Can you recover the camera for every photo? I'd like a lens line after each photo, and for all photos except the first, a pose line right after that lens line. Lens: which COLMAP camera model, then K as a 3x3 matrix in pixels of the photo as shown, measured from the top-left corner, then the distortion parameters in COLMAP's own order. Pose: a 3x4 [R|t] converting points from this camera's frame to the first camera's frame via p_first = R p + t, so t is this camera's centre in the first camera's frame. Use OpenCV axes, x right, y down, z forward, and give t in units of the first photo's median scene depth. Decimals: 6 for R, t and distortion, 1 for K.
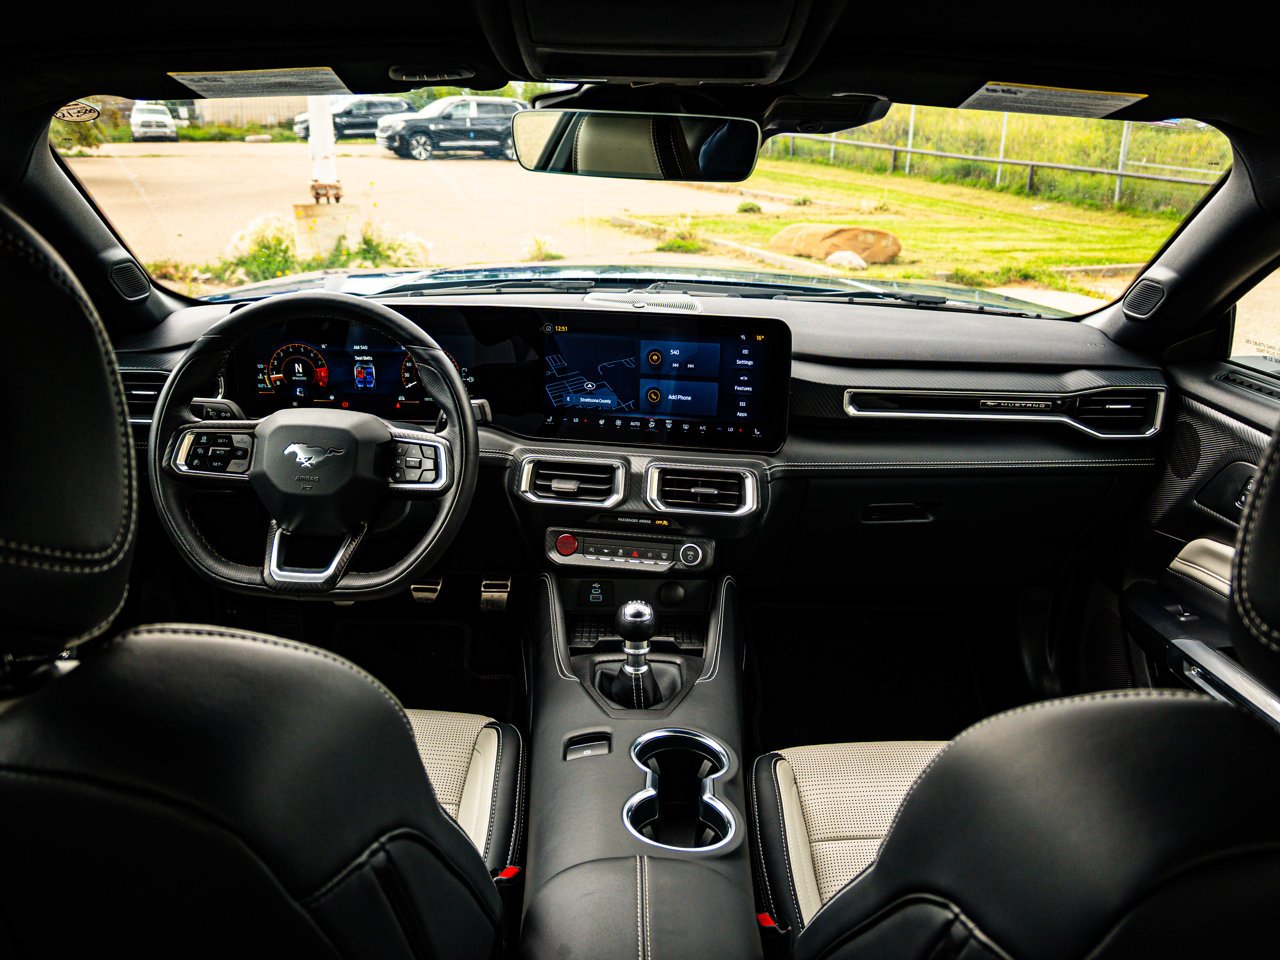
lens RADIAL K [[990.9, 0, 640.0], [0, 990.9, 480.0], [0, 0, 1]] dist [0.001096, -0.001088]
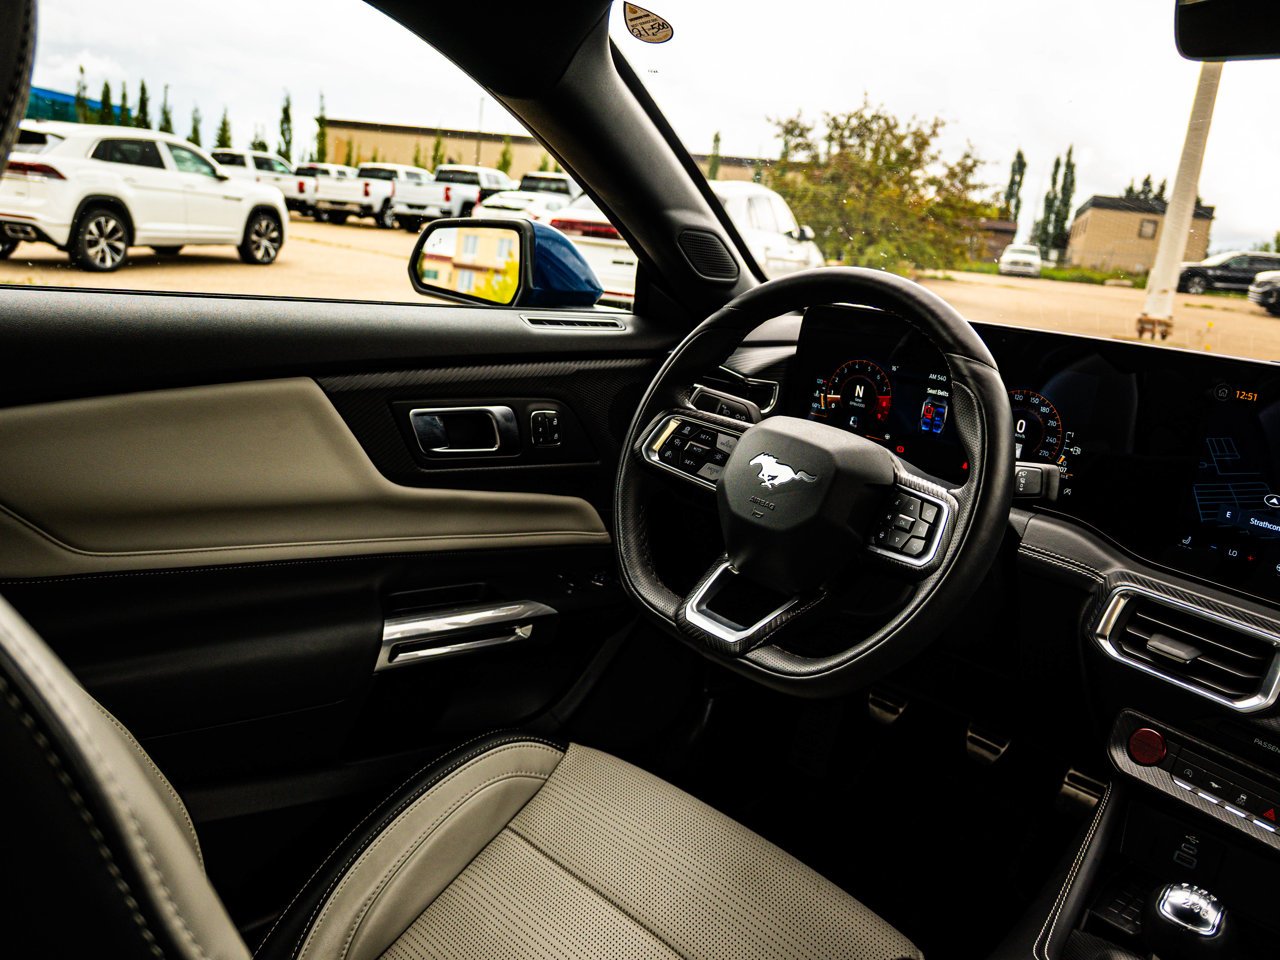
lens RADIAL K [[990.9, 0, 640.0], [0, 990.9, 480.0], [0, 0, 1]] dist [0.001096, -0.001088]
pose [[0.694067, 0.223962, -0.684187, 0.085537], [-0.315806, 0.948773, -0.009795, 0.015677], [0.646944, 0.222869, 0.729241, 0.340105]]
